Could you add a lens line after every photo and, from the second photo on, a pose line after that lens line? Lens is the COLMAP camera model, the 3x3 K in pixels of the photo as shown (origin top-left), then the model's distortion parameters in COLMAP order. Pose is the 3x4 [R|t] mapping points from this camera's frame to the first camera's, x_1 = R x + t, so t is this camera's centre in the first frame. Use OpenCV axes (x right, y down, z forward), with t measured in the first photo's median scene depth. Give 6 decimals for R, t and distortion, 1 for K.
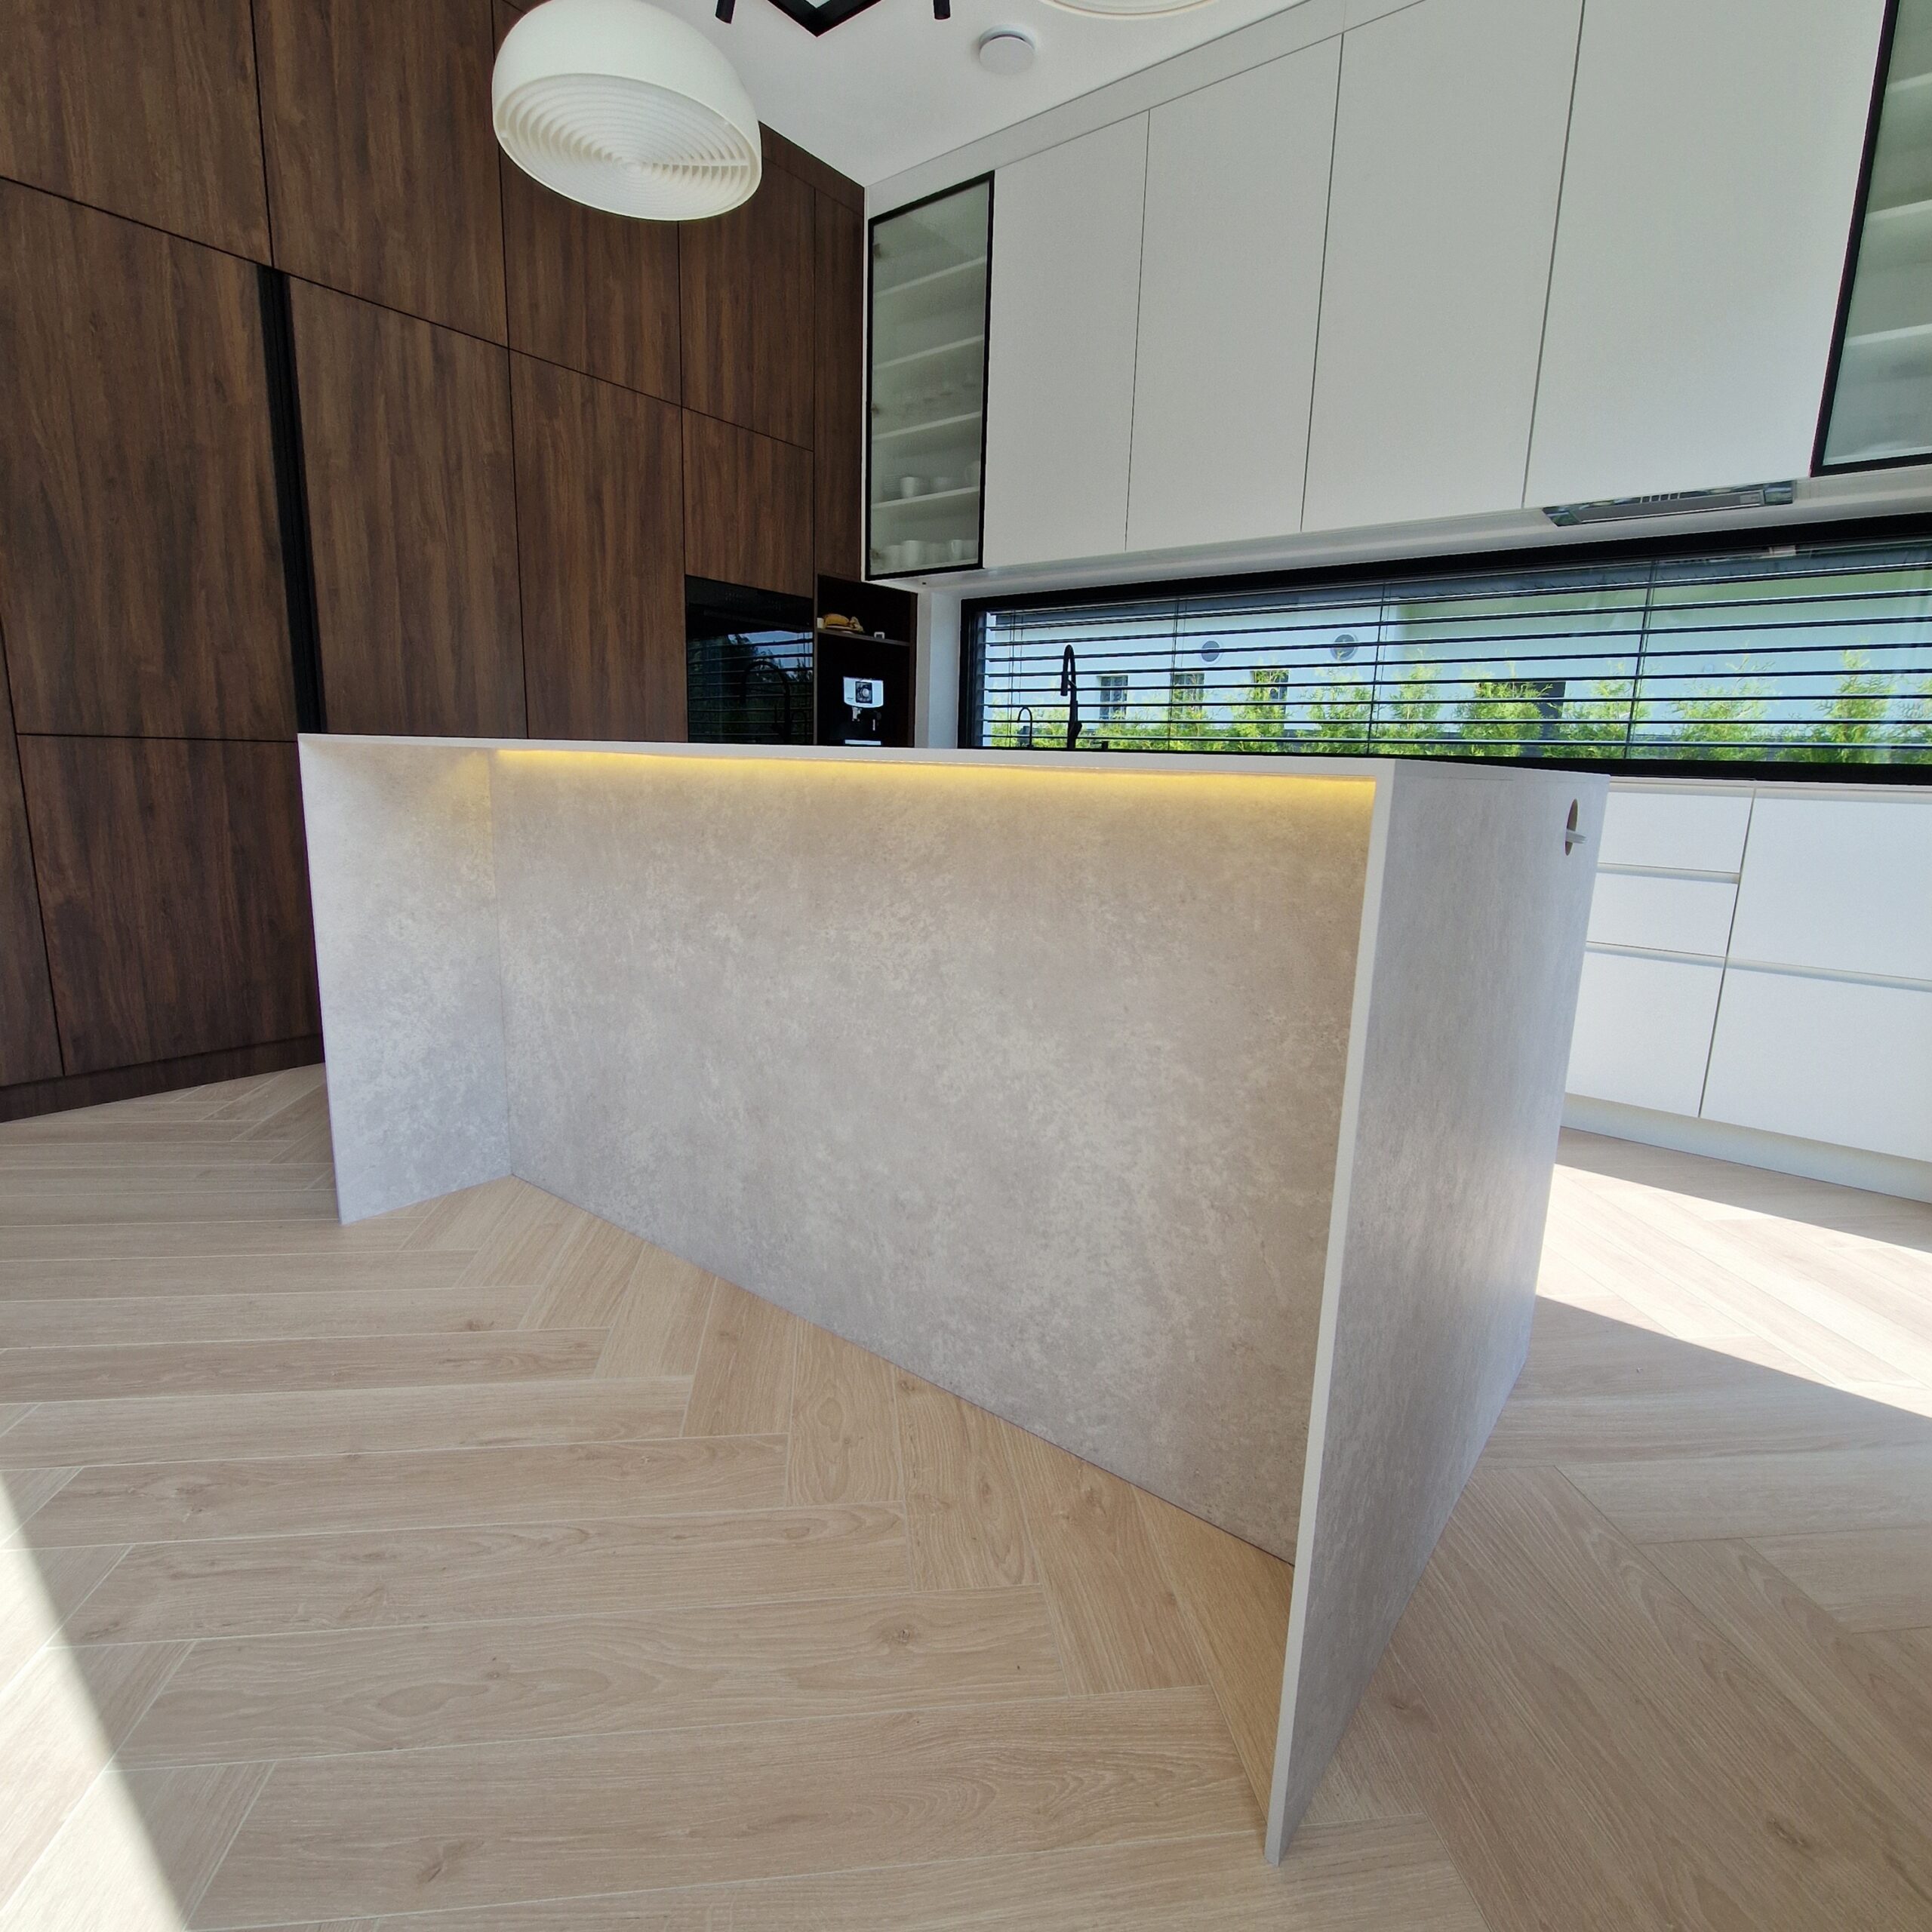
lens RADIAL K [[1041.4, 0, 974.9], [0, 1041.4, 968.5], [0, 0, 1]] dist [-0.000863, -0.002571]
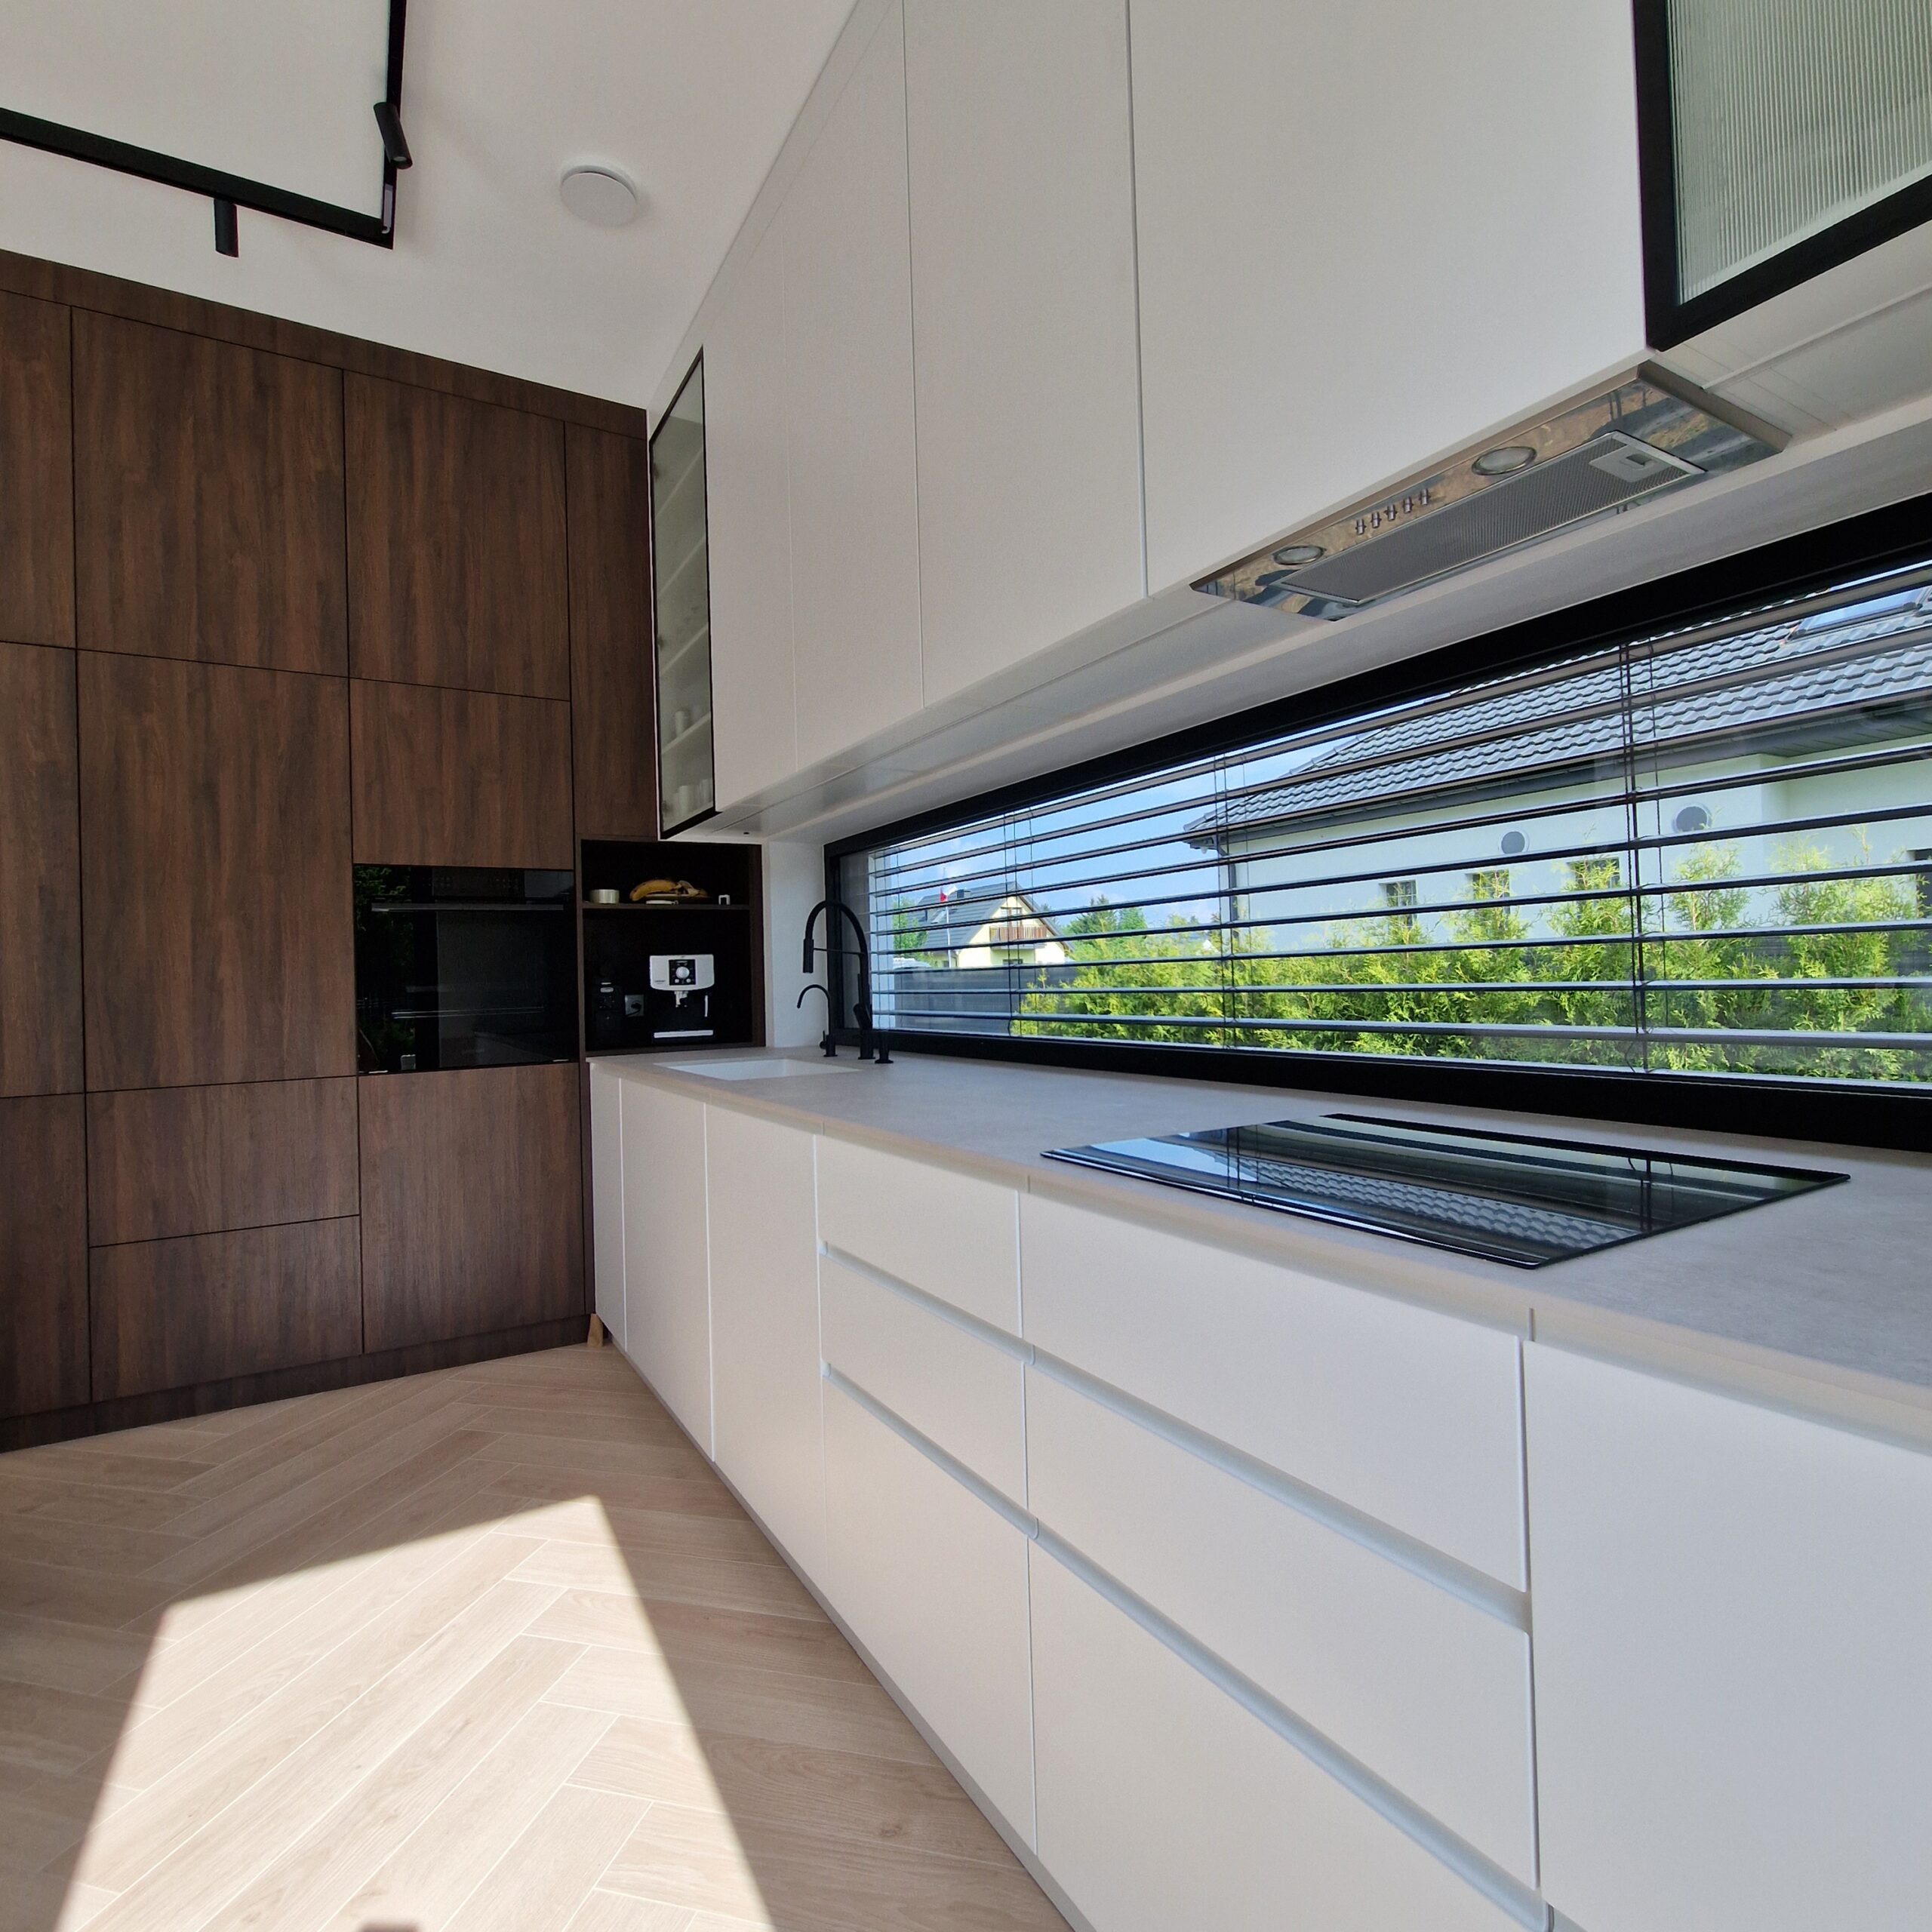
lens RADIAL K [[1041.4, 0, 953.9], [0, 1041.4, 960.3], [0, 0, 1]] dist [-0.000863, -0.002571]
pose [[0.931123, -0.062882, -0.359243, 0.680985], [-0.014588, 0.977814, -0.208968, -0.203498], [0.364413, 0.199816, 0.909548, 0.648633]]
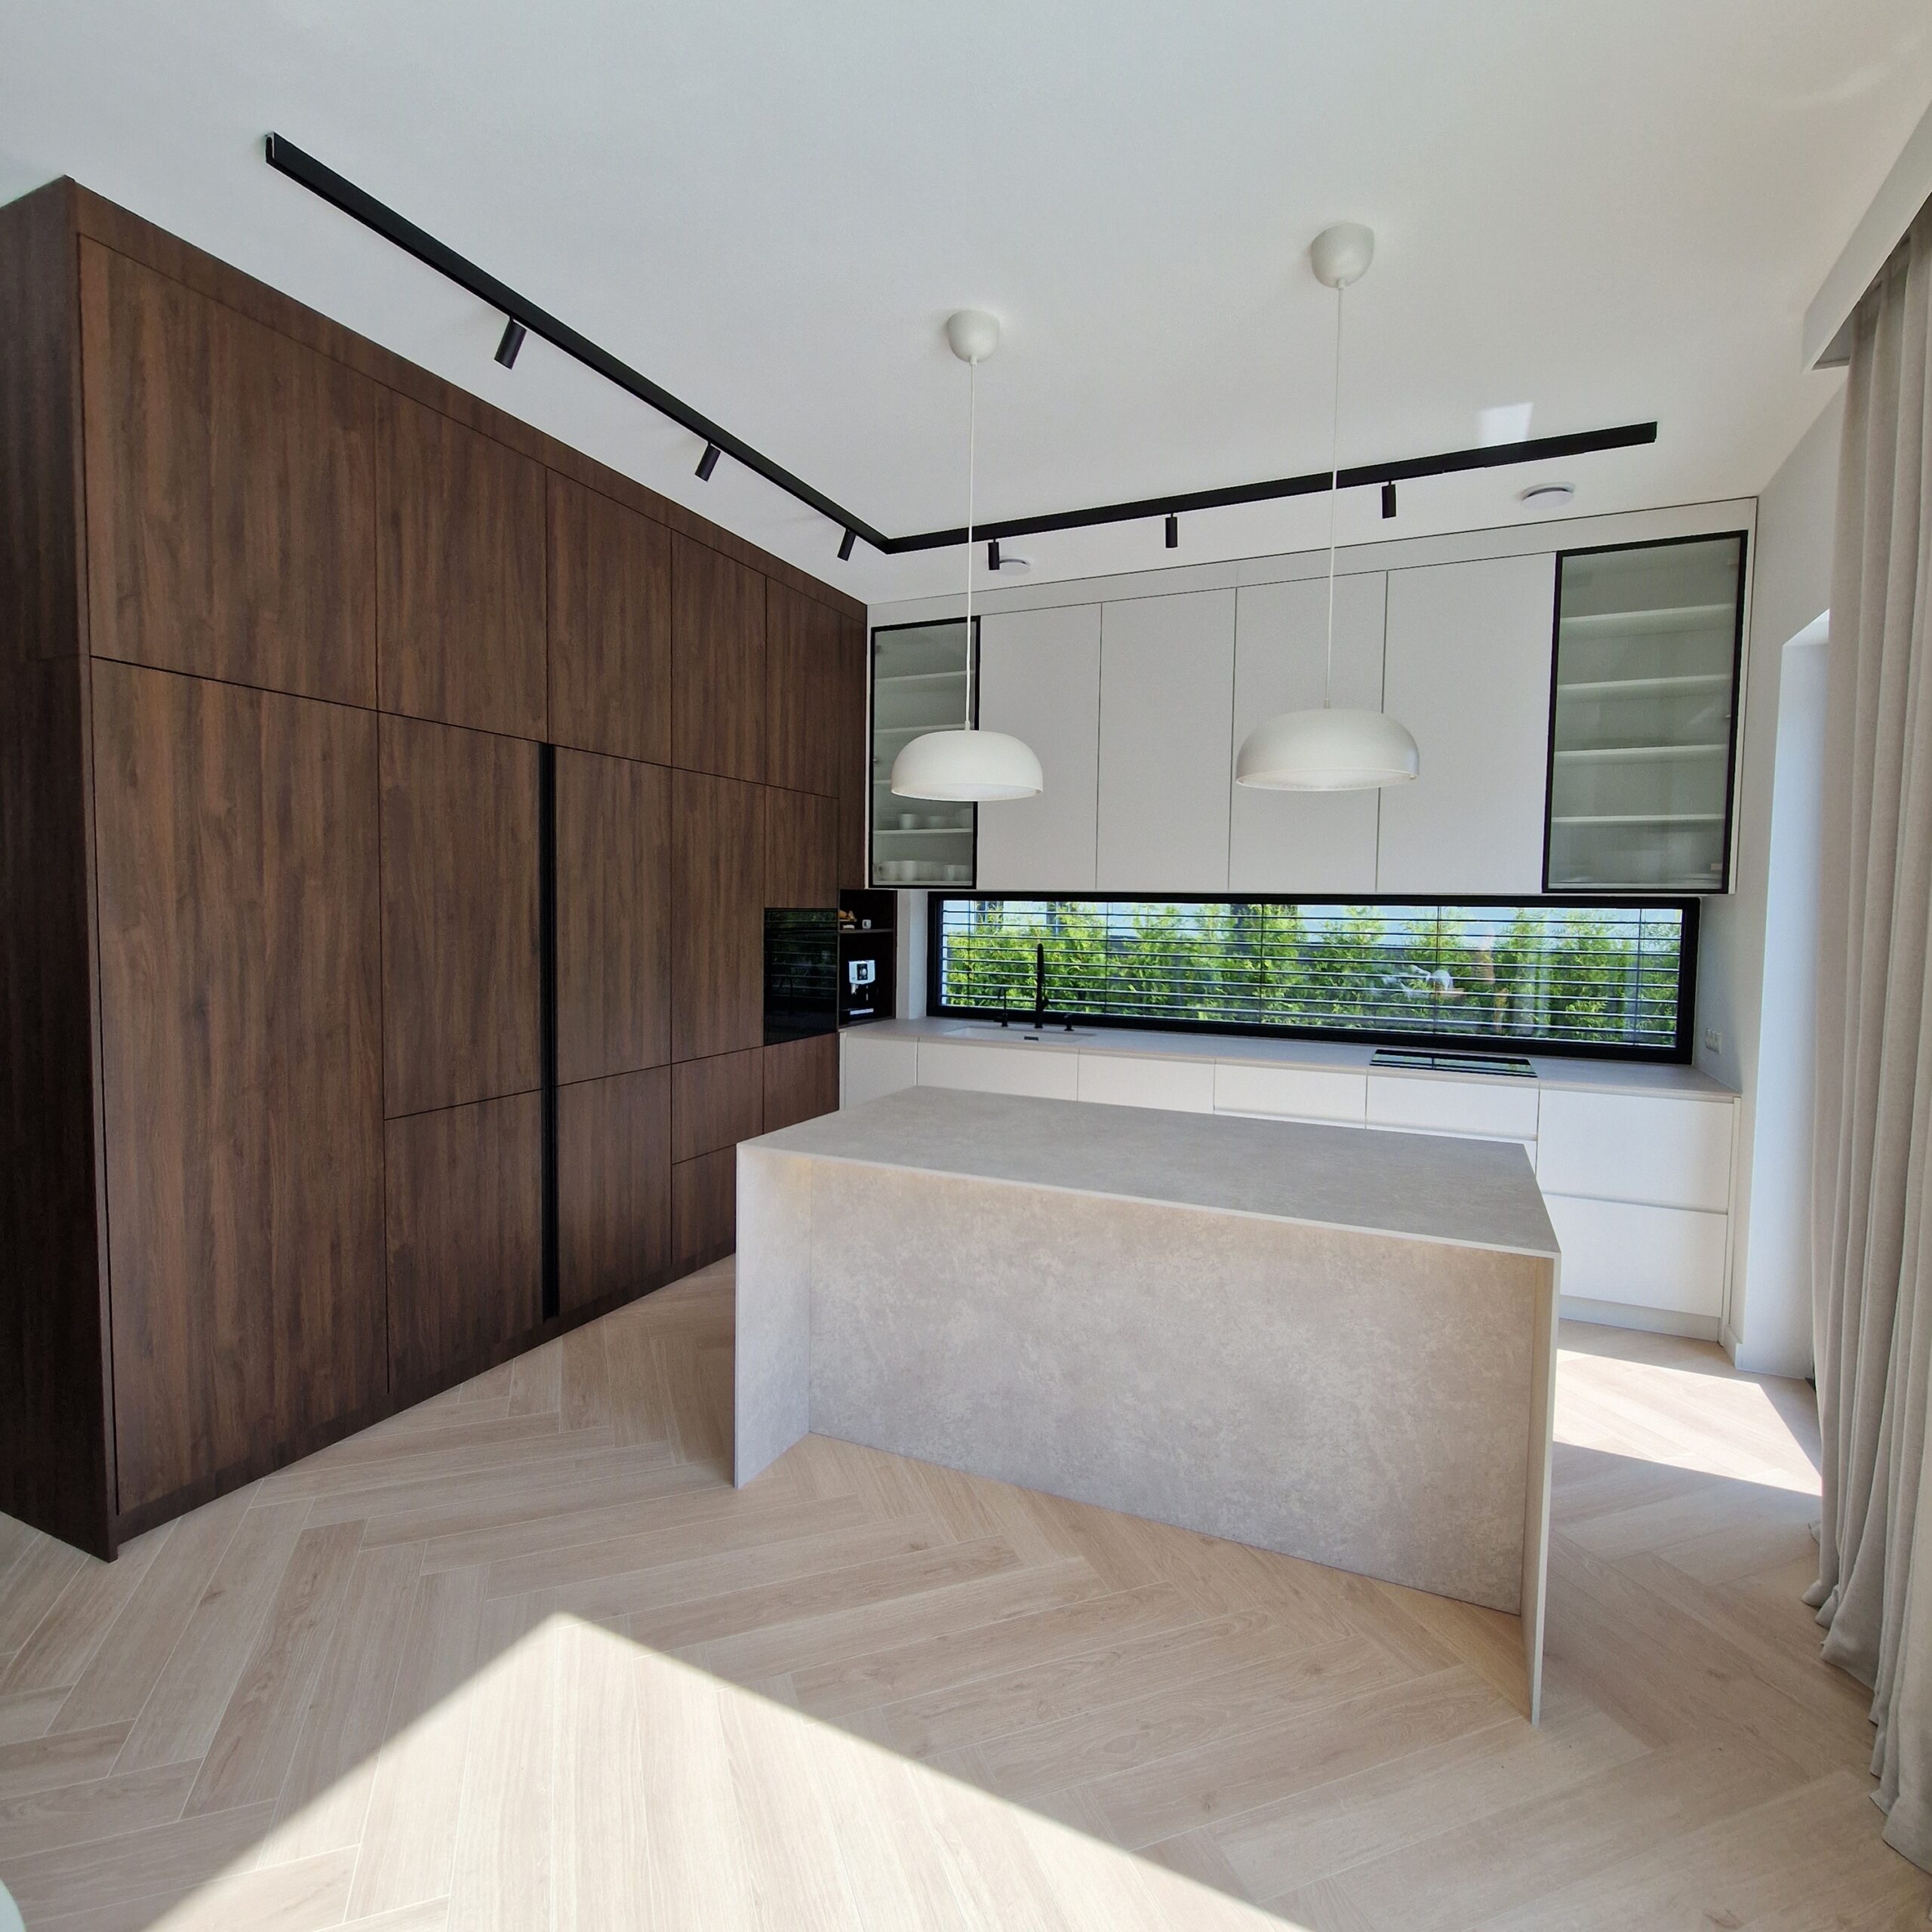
lens RADIAL K [[1041.4, 0, 974.2], [0, 1041.4, 964.1], [0, 0, 1]] dist [-0.000863, -0.002571]
pose [[0.971827, -0.028354, 0.233982, -0.487414], [0.059830, 0.989897, -0.128544, -0.197414], [-0.227973, 0.138922, 0.963706, -0.397055]]
